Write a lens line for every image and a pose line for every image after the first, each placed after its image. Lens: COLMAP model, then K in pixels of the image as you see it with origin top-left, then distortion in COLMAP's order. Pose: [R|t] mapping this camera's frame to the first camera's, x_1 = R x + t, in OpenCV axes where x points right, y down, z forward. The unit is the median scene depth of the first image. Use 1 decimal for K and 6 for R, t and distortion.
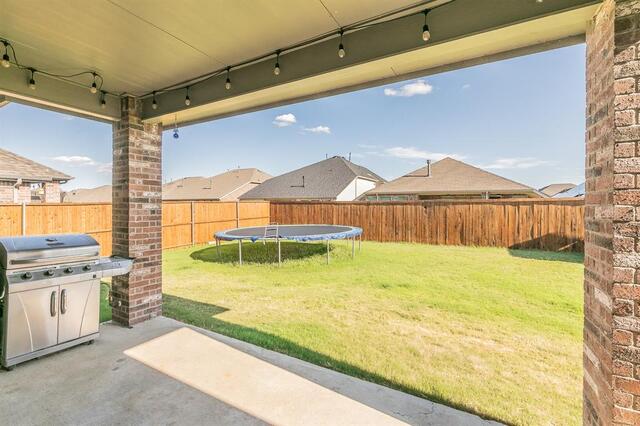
lens RADIAL K [[277.8, 0, 319.5], [0, 277.8, 208.6], [0, 0, 1]] dist [0.001074, -0.000080]
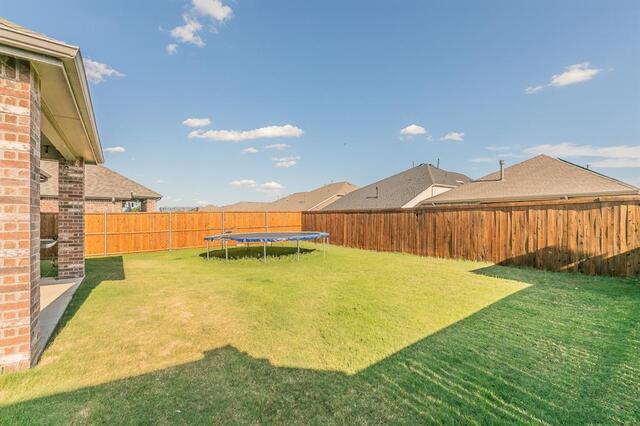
lens RADIAL K [[279.1, 0, 317.2], [0, 279.1, 219.8], [0, 0, 1]] dist [-0.000234, 0.000070]
pose [[0.906943, 0.001388, -0.421251, 0.544543], [-0.004103, 0.999976, -0.005538, 0.019904], [0.421233, 0.006751, 0.906927, 0.037340]]
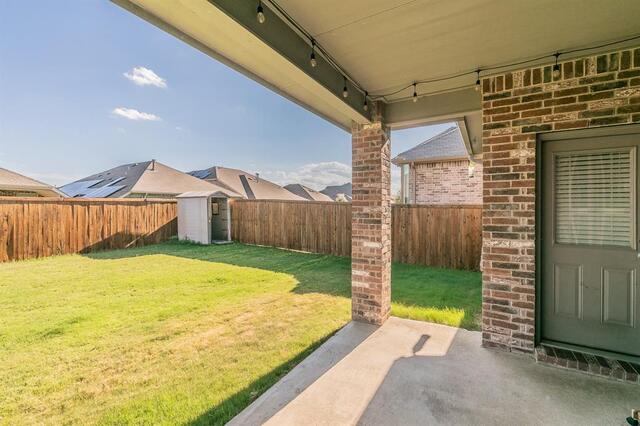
lens RADIAL K [[290.2, 0, 319.0], [0, 290.2, 208.5], [0, 0, 1]] dist [0.001093, 0.000011]
pose [[0.020337, -0.005635, 0.999777, -0.230423], [0.006056, 0.999966, 0.005513, -0.001814], [-0.999775, 0.005943, 0.020371, 0.213383]]
